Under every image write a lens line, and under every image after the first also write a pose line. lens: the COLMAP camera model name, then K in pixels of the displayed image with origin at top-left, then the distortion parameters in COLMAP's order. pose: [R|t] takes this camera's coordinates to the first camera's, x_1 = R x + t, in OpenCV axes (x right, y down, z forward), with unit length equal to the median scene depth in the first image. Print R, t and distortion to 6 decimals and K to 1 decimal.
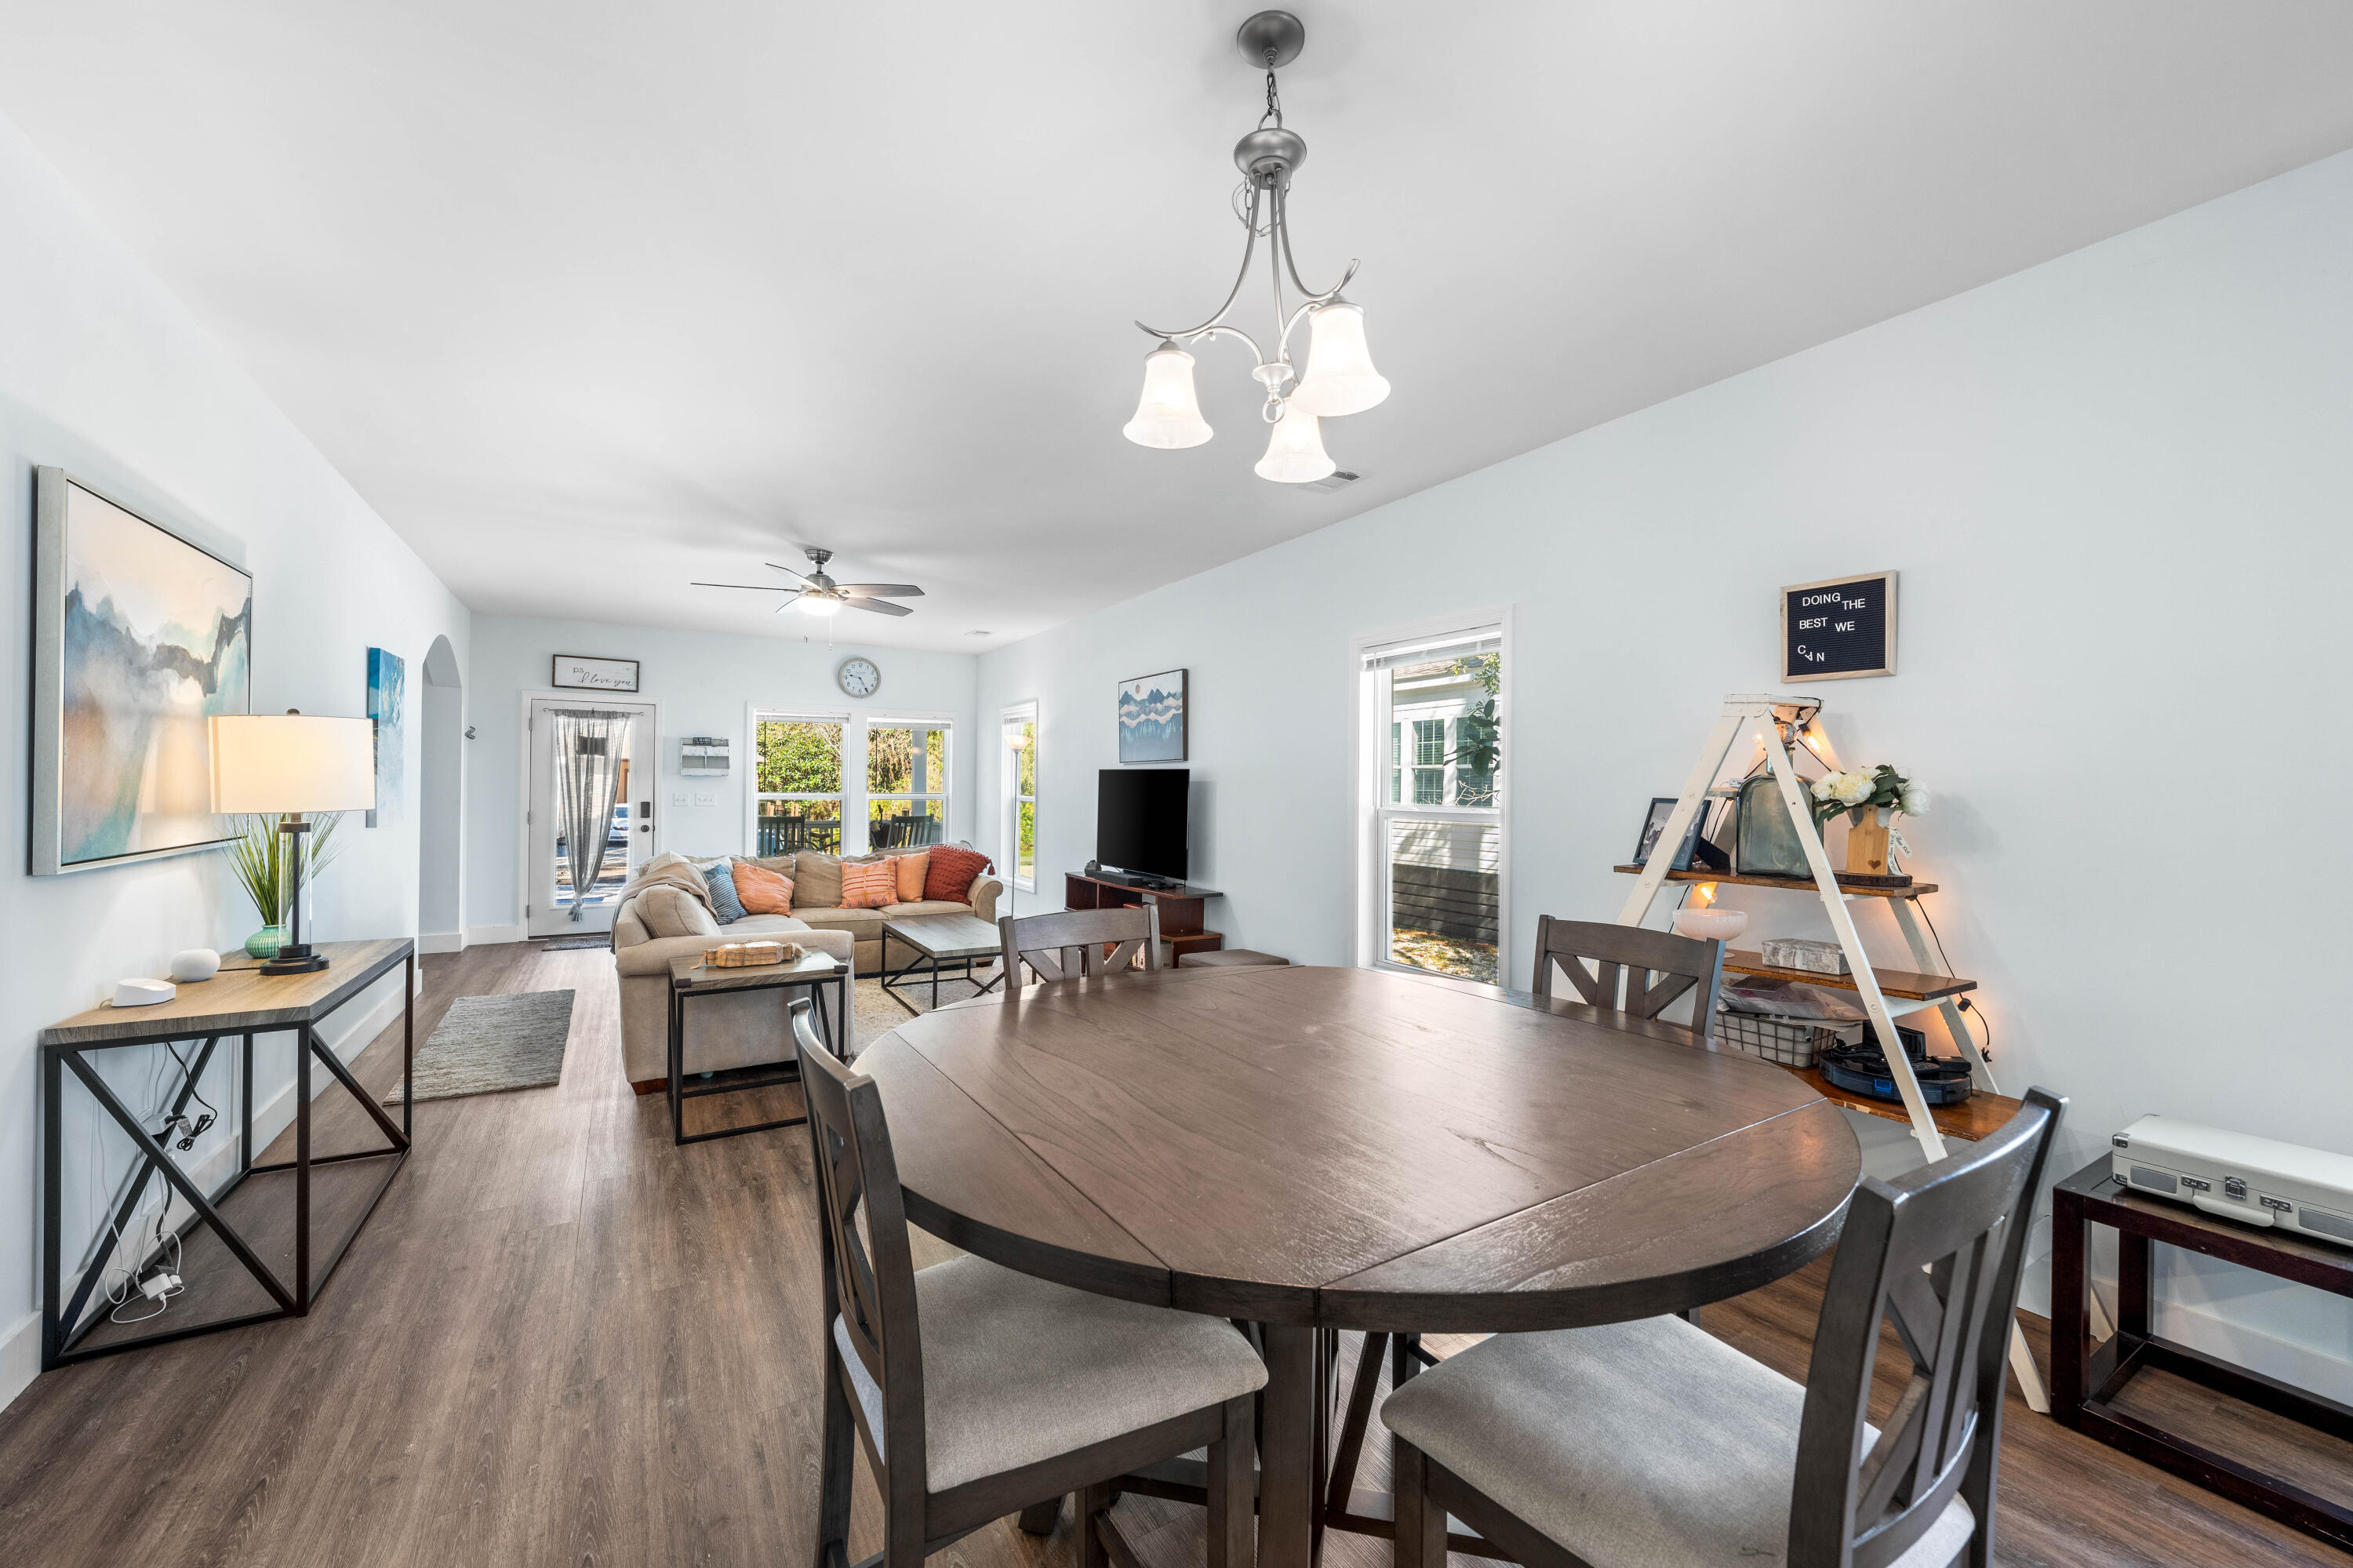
lens RADIAL K [[914.3, 0, 1185.1], [0, 914.3, 781.4], [0, 0, 1]] dist [-0.011084, 0.001052]
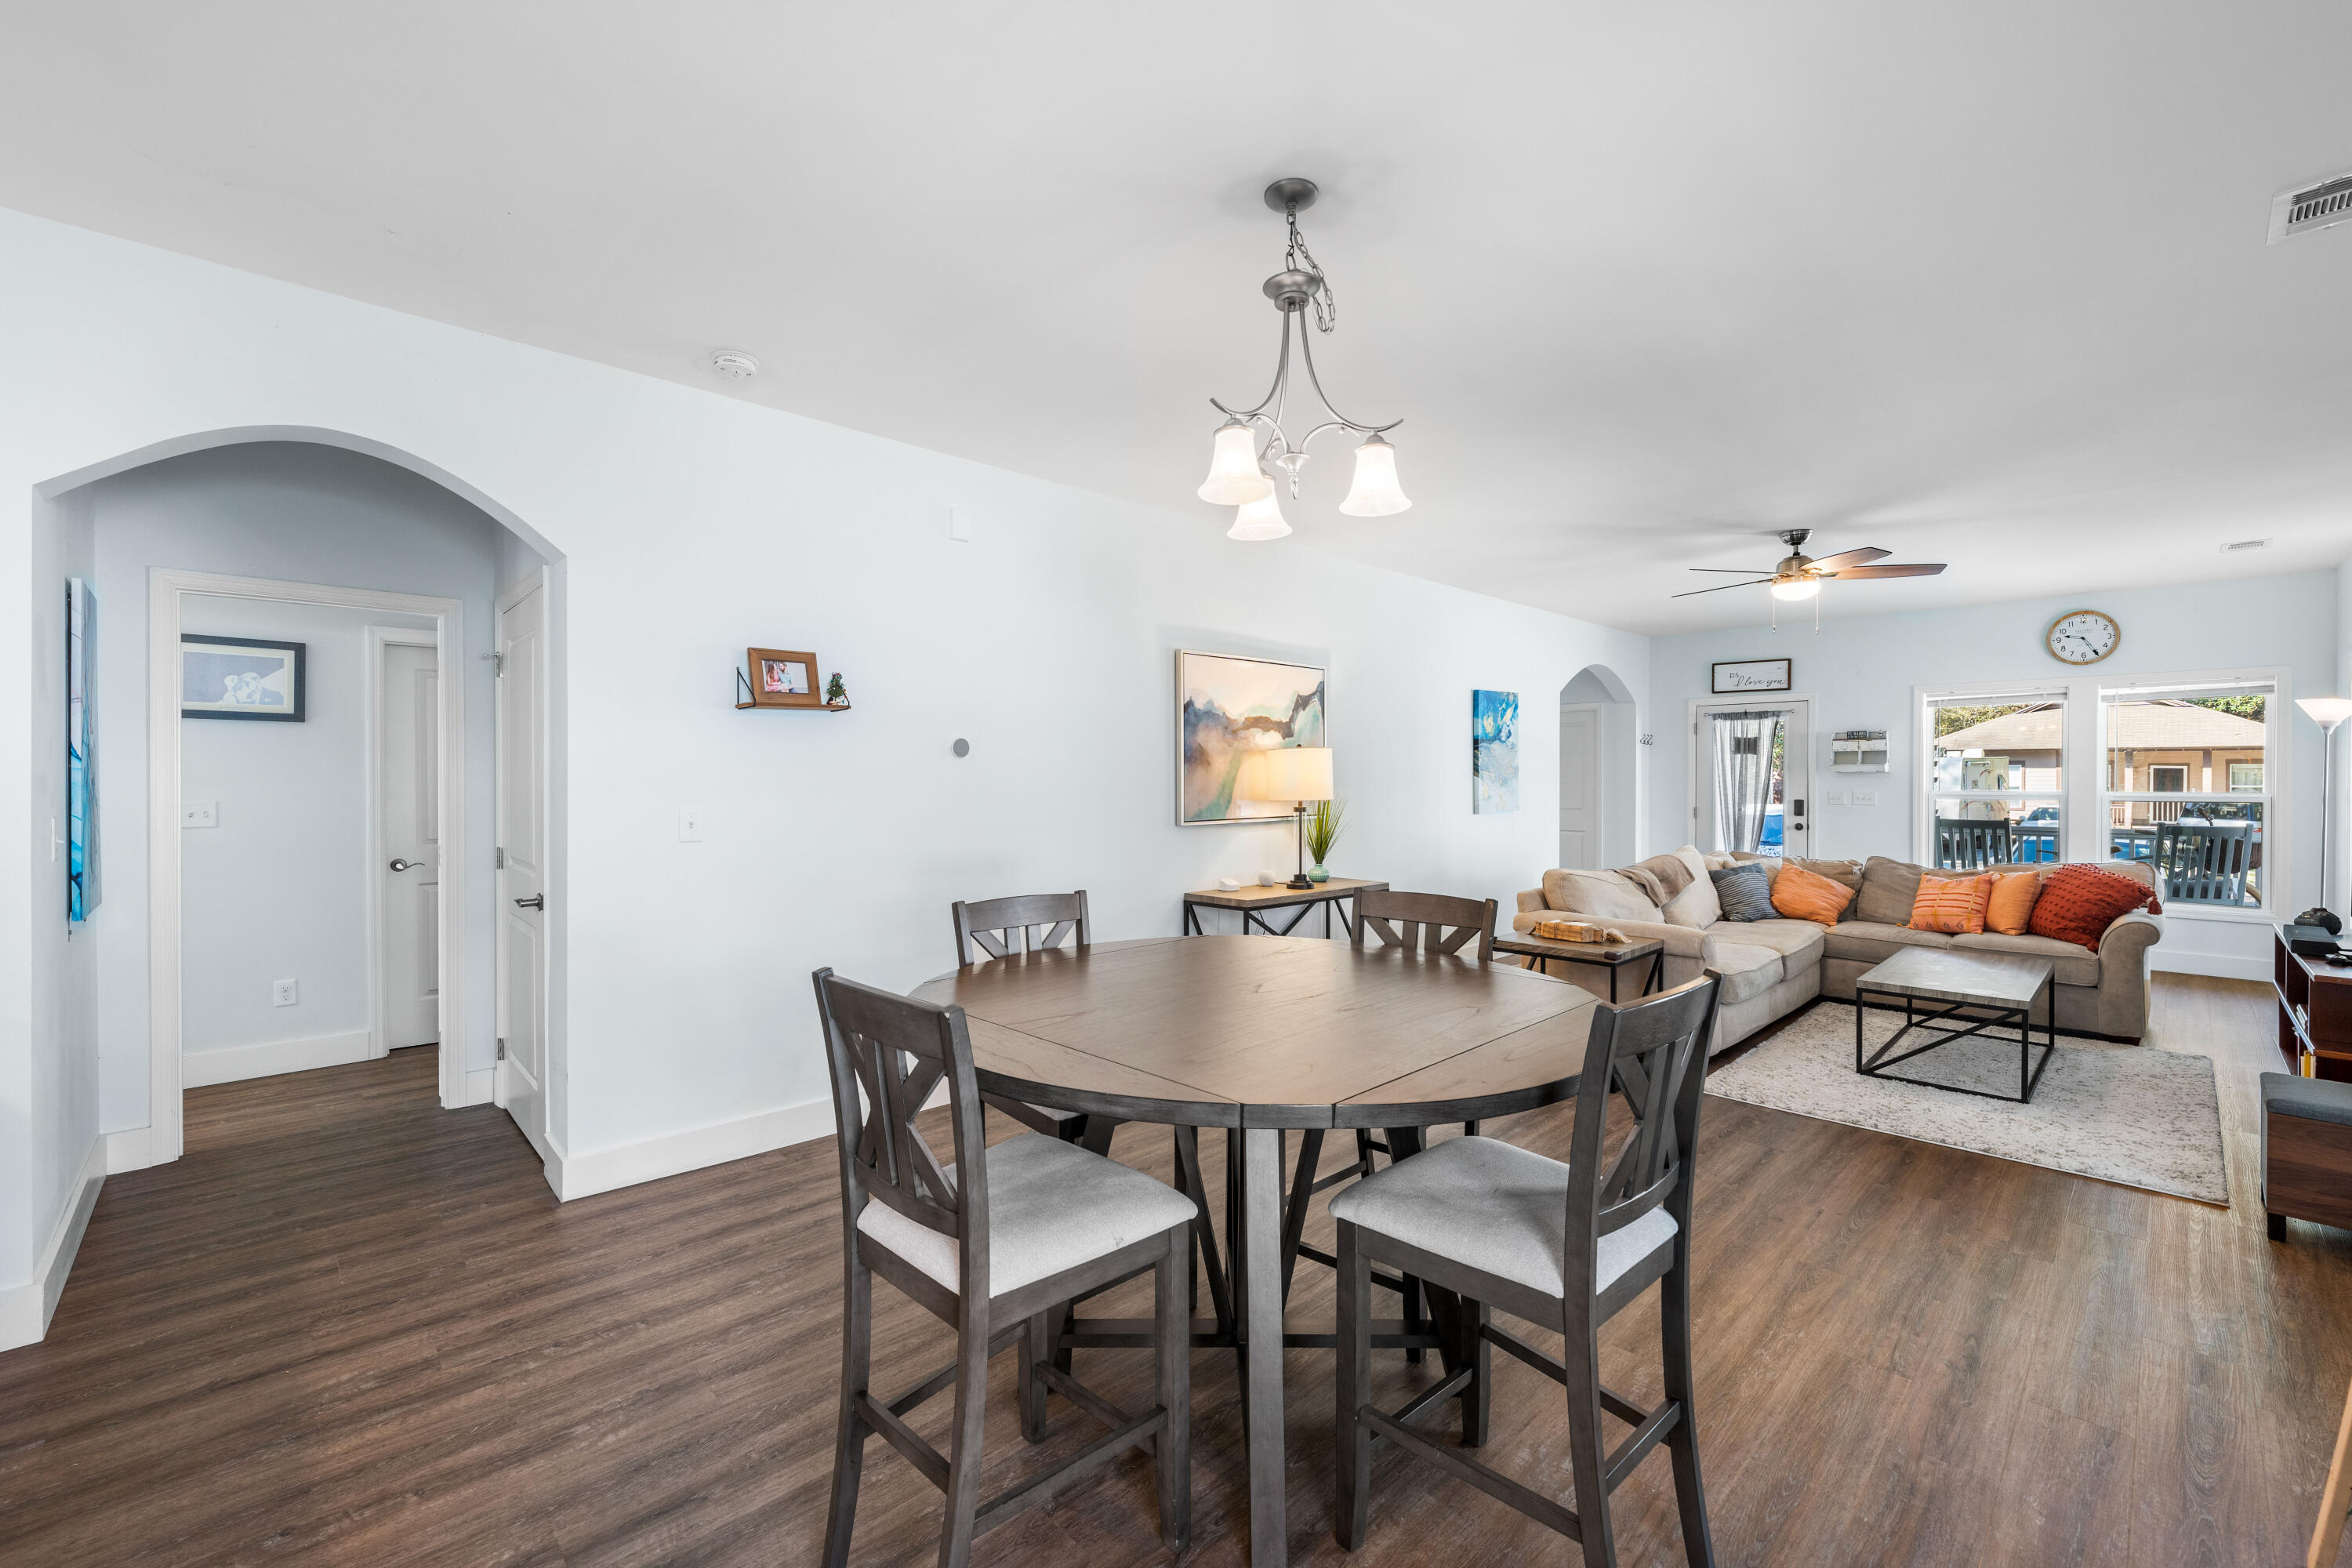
lens RADIAL K [[913.9, 0, 1178.3], [0, 913.9, 789.7], [0, 0, 1]] dist [-0.011084, 0.001052]
pose [[0.194756, 0.005632, -0.980836, 0.332233], [0.009134, 0.999930, 0.007555, -0.001989], [0.980809, -0.010430, 0.194690, 0.174038]]
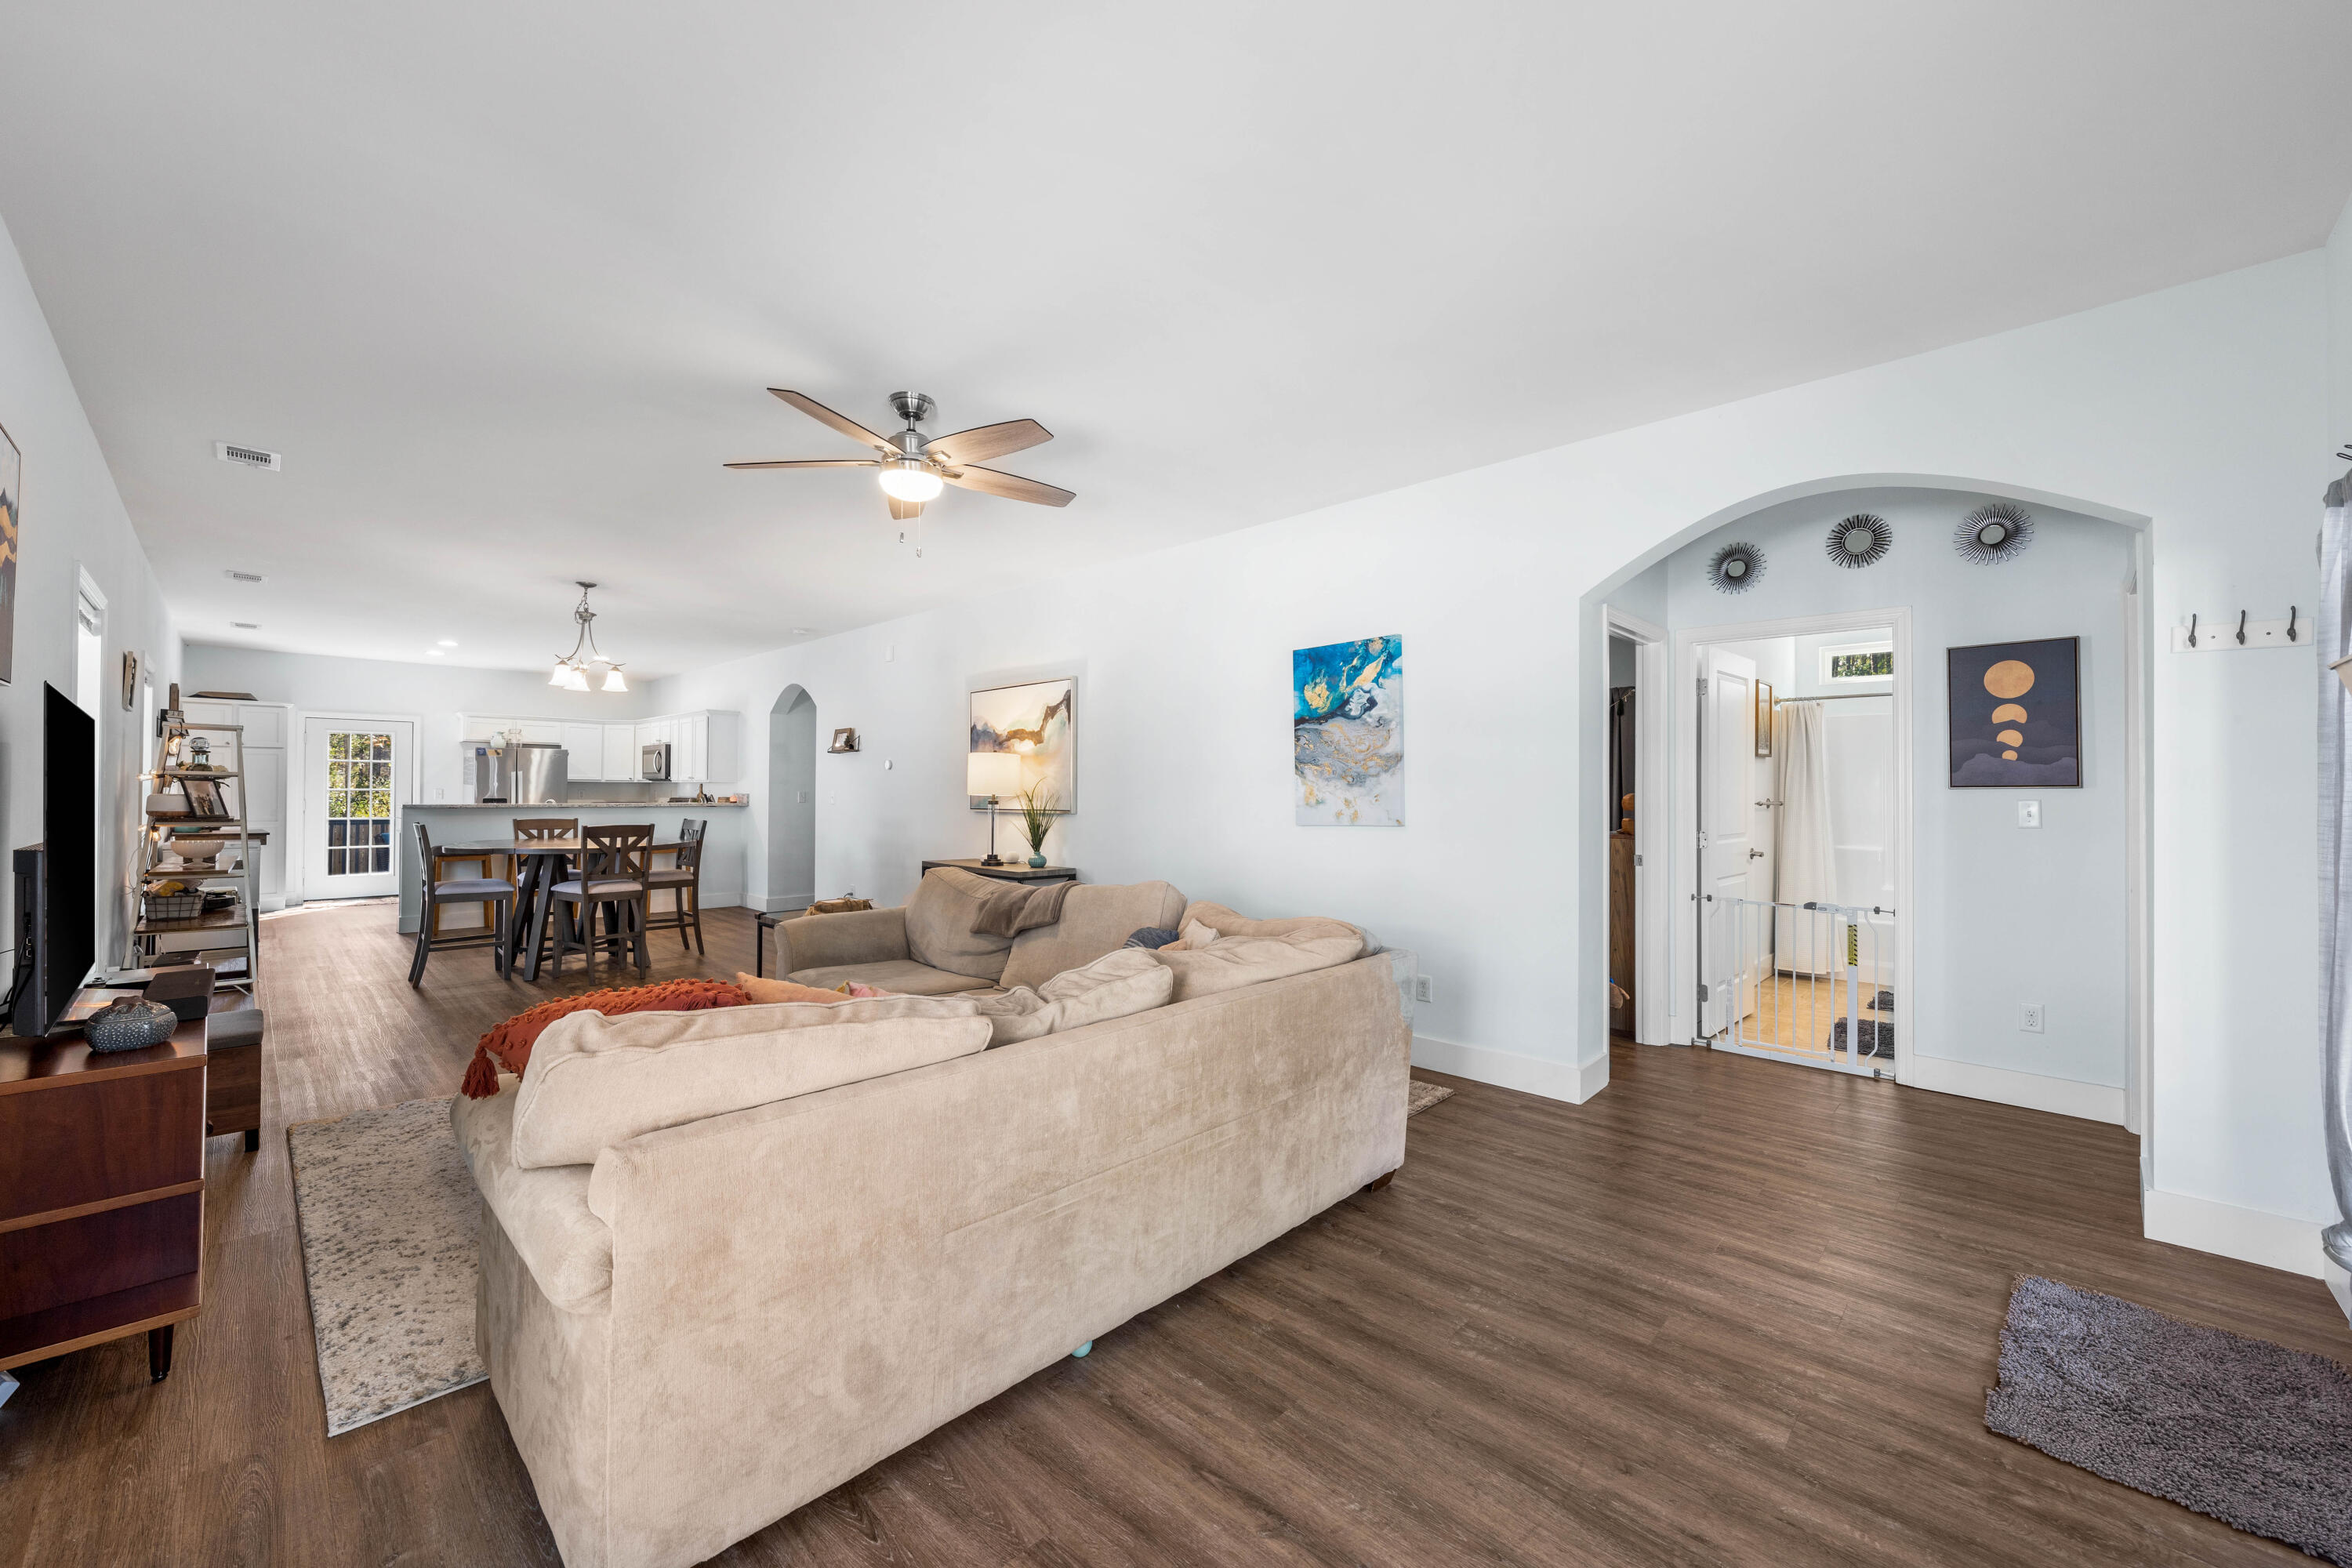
lens RADIAL K [[913.9, 0, 1195.7], [0, 913.9, 775.5], [0, 0, 1]] dist [-0.011084, 0.001052]
pose [[-0.964991, -0.020511, -0.261479, -0.376773], [-0.012543, 0.999406, -0.032106, 0.021166], [0.261982, -0.027703, -0.964675, 1.433492]]
